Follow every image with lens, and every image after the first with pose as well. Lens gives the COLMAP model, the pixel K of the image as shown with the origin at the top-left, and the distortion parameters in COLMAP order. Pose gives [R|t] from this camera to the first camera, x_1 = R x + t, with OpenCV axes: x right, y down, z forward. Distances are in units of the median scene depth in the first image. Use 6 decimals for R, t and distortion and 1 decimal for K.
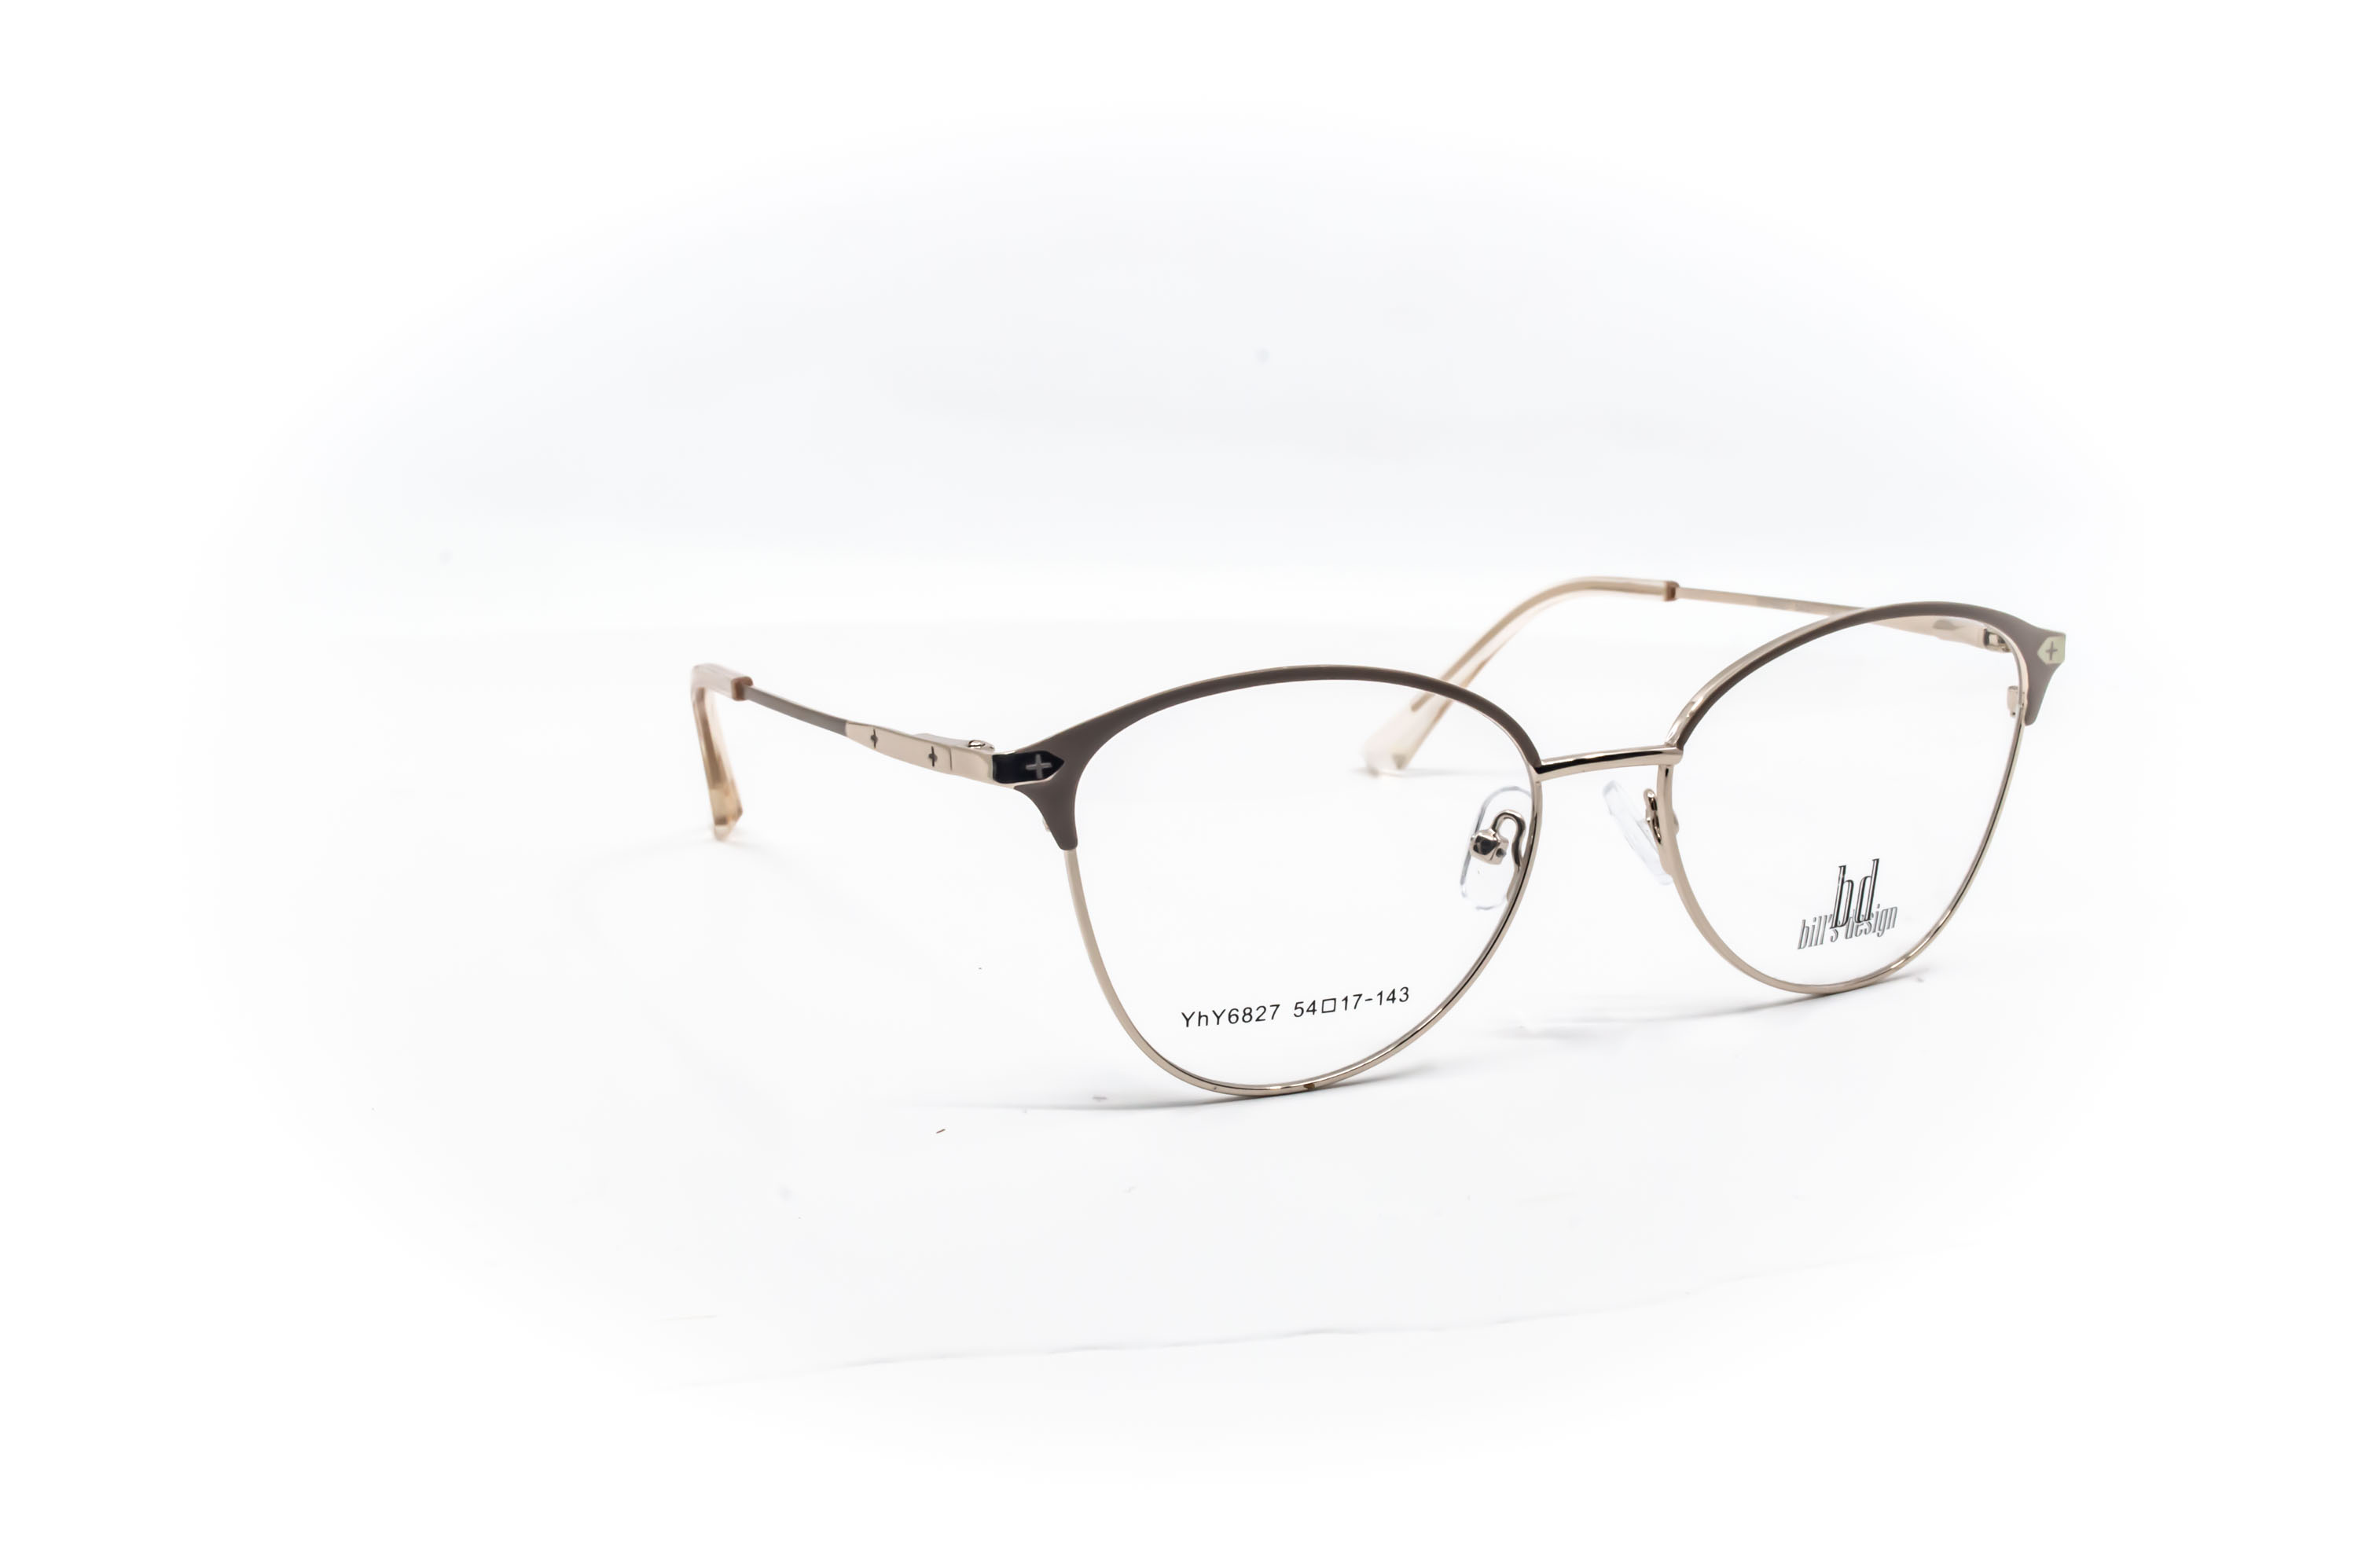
lens RADIAL K [[3058.7, 0, 1179.0], [0, 3058.7, 784.0], [0, 0, 1]] dist [-0.034403, -0.040760]
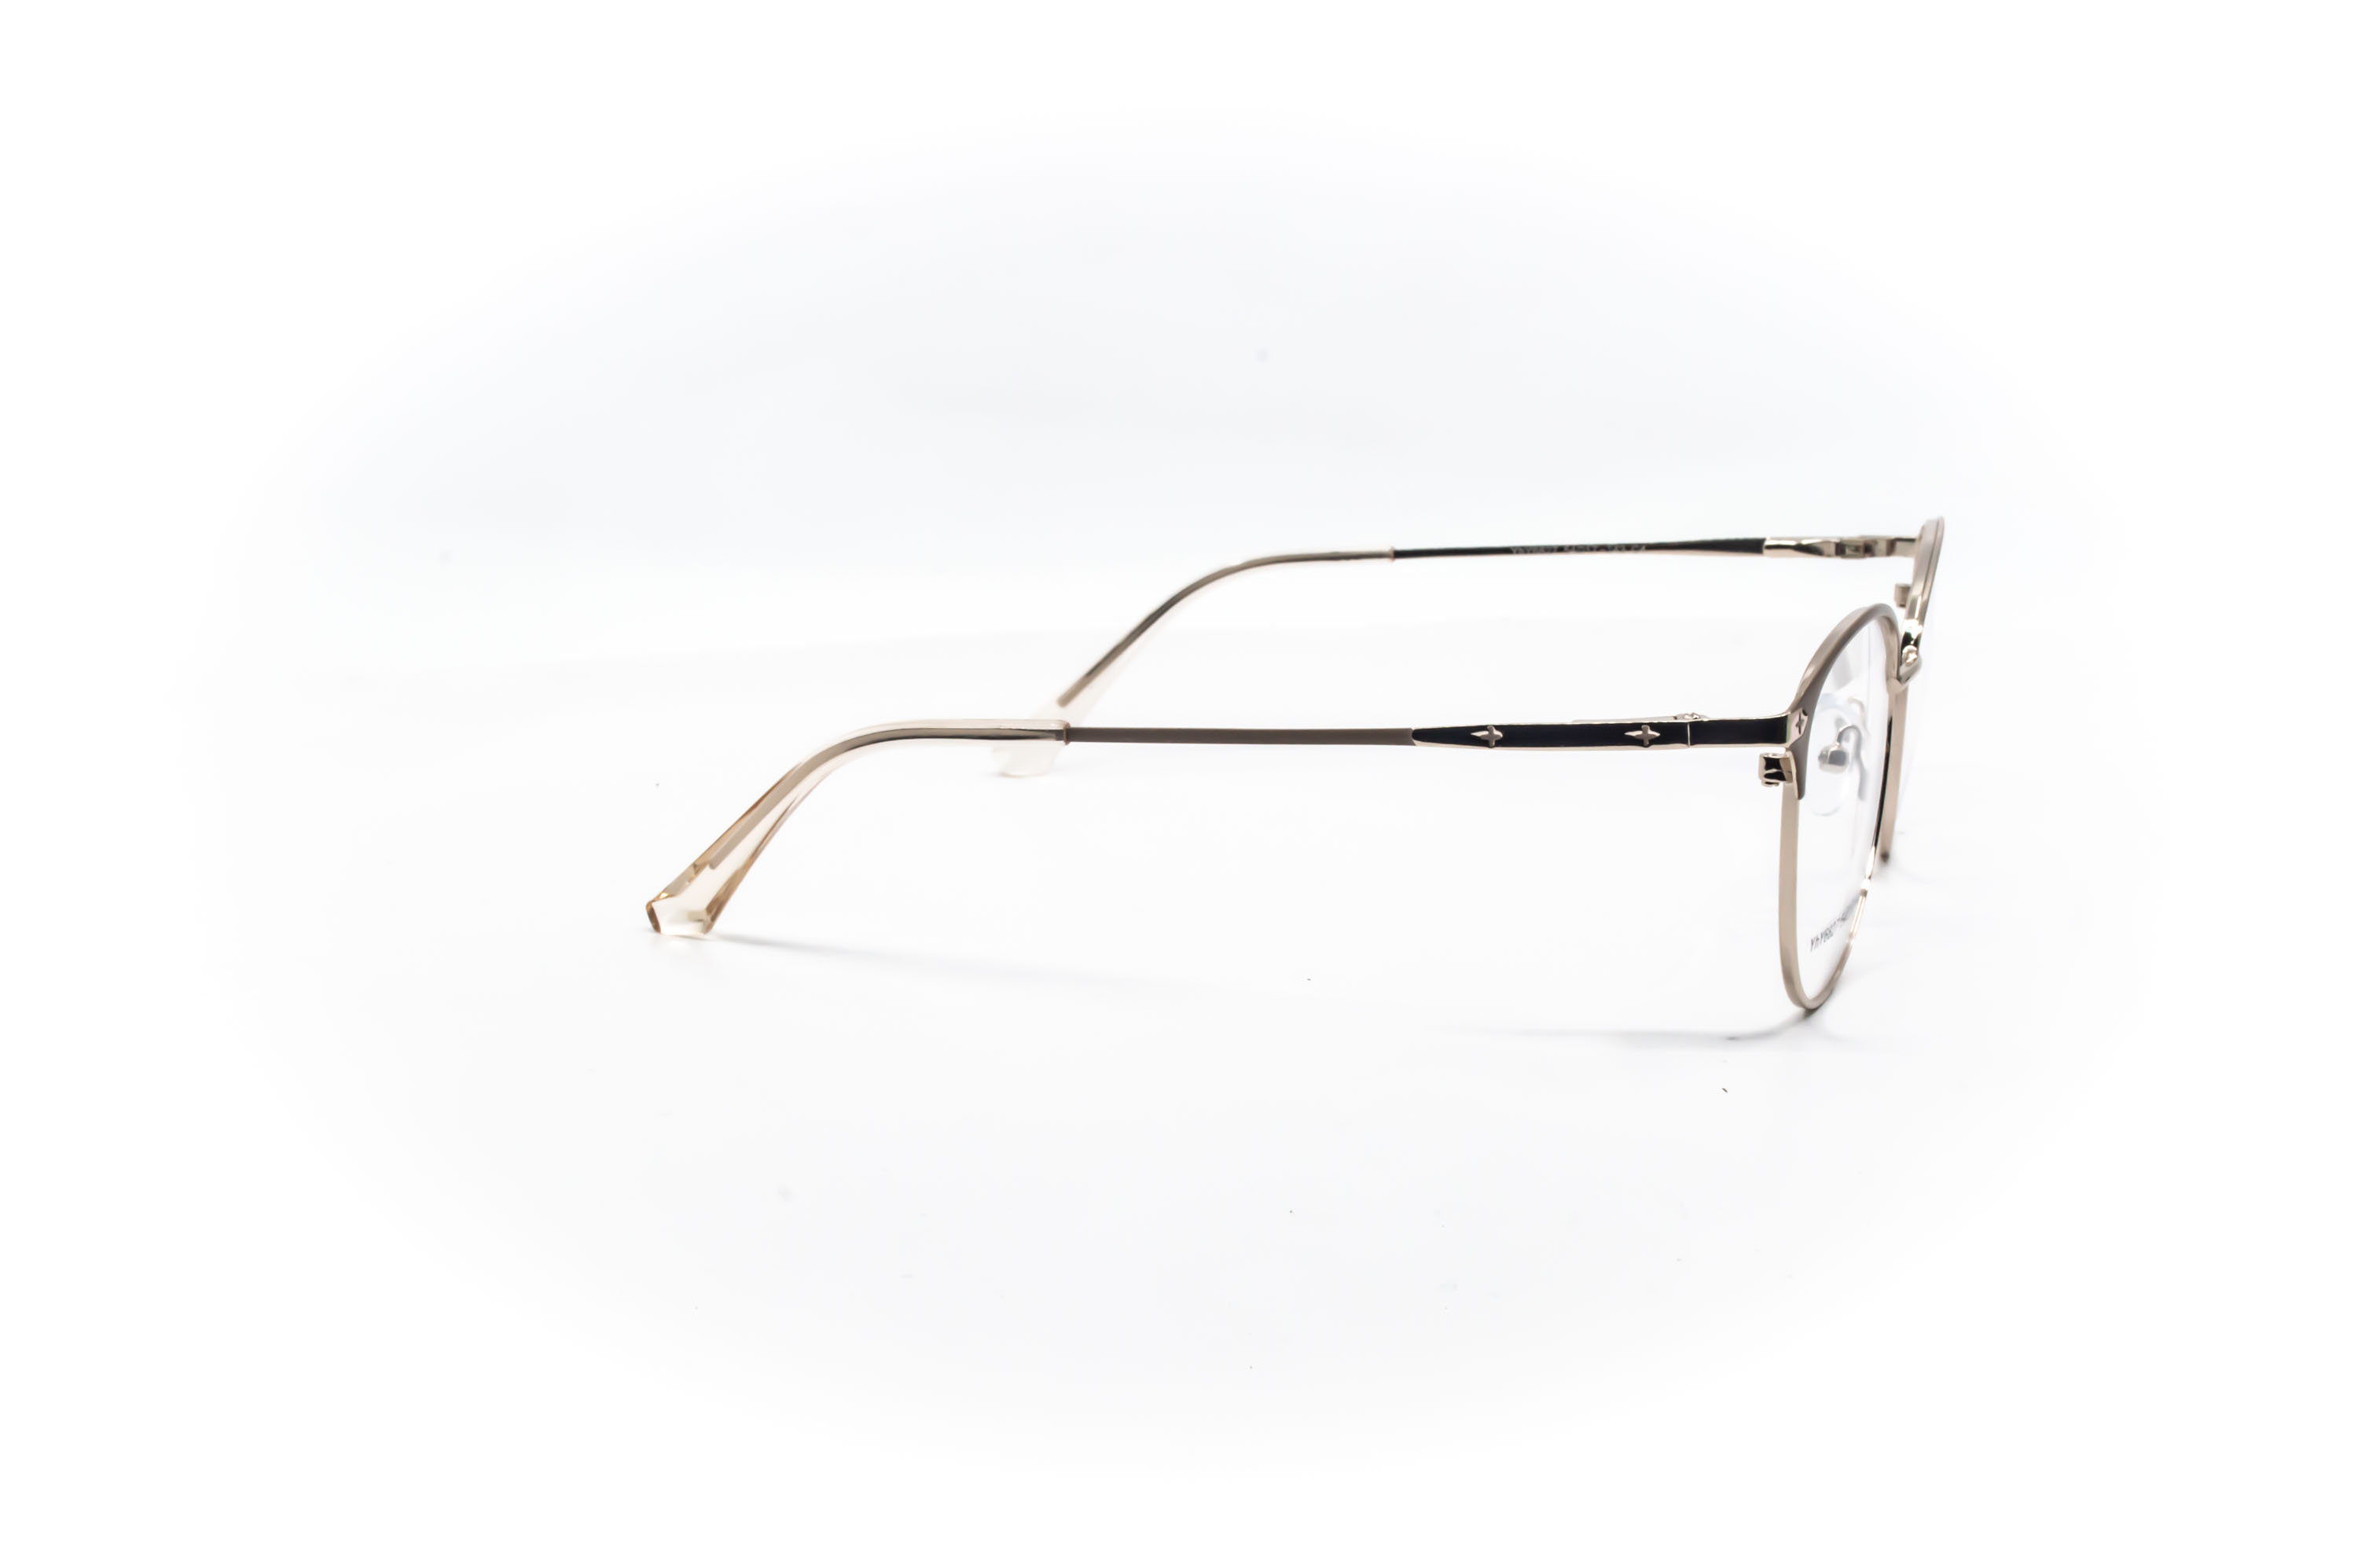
lens RADIAL K [[3058.7, 0, 1179.0], [0, 3058.7, 784.0], [0, 0, 1]] dist [-0.034403, -0.040760]
pose [[0.700765, -0.146656, 0.698155, -0.871287], [0.152473, 0.986818, 0.054250, -0.069547], [-0.696907, 0.068433, 0.713889, 0.365046]]
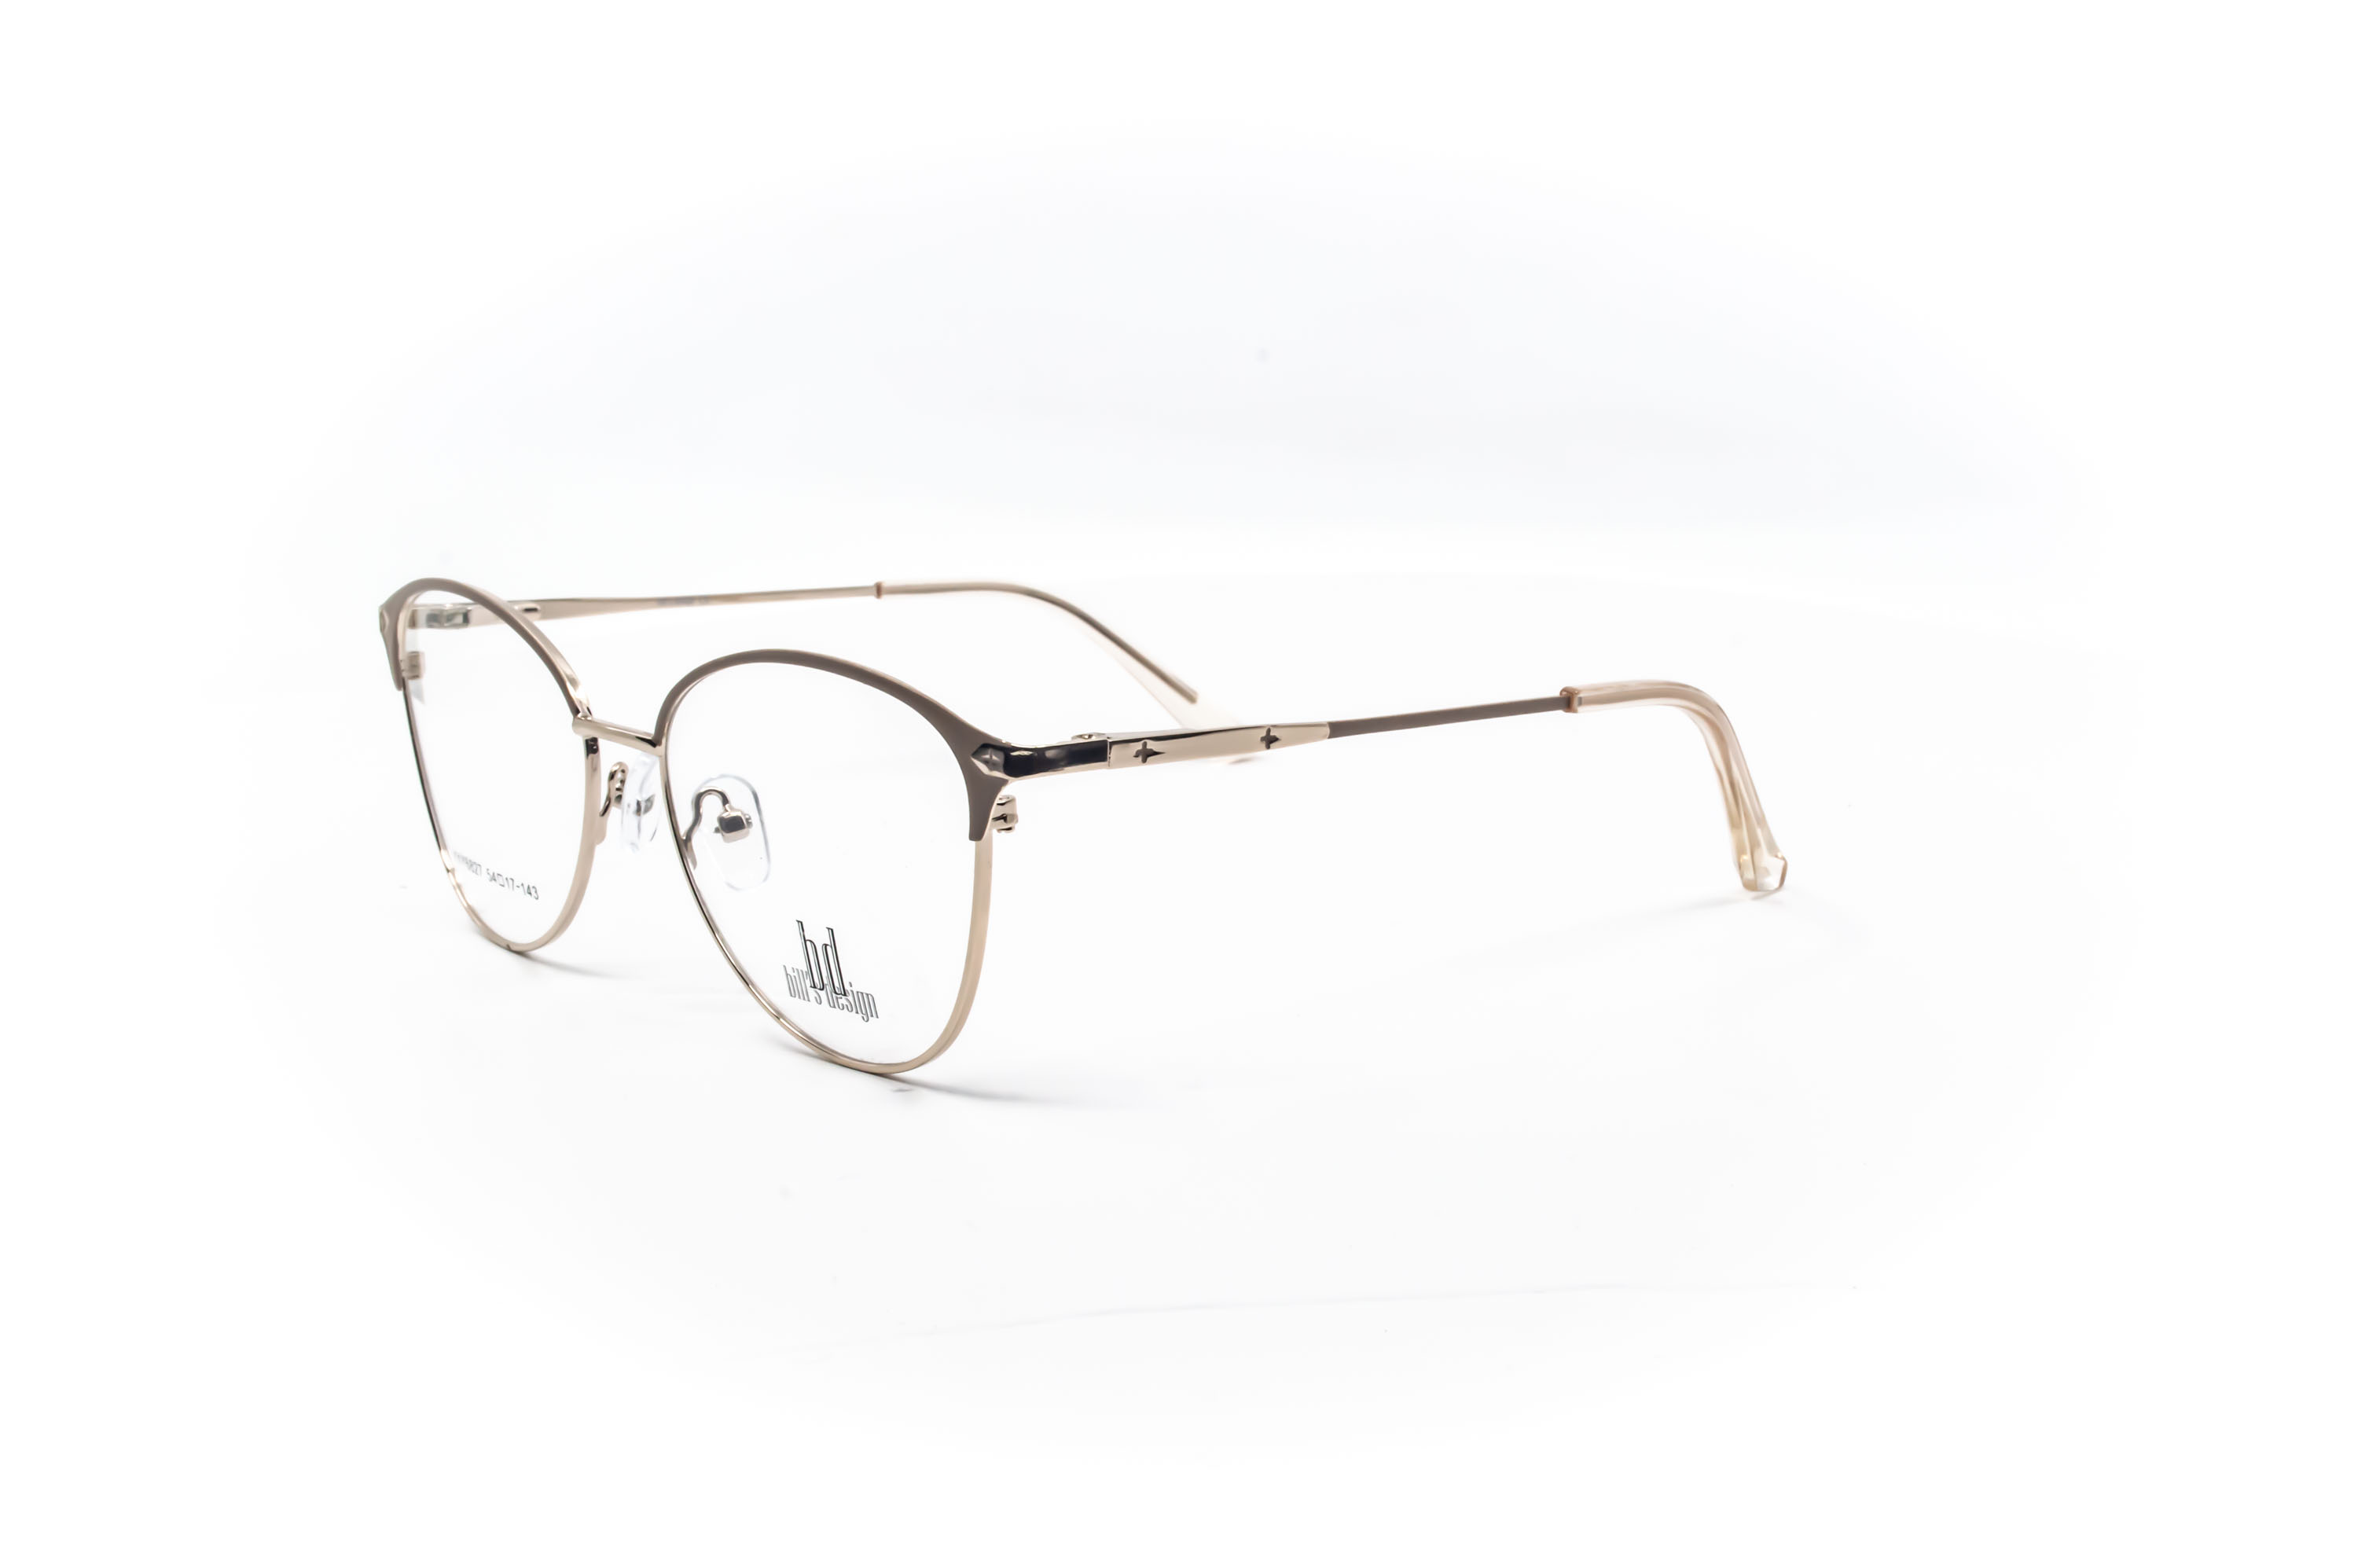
lens RADIAL K [[3058.7, 0, 1179.0], [0, 3058.7, 784.0], [0, 0, 1]] dist [-0.034403, -0.040760]
pose [[0.266417, 0.209046, -0.940915, 1.183387], [-0.198267, 0.967207, 0.158749, -0.195693], [0.943245, 0.144259, 0.299128, 0.871773]]
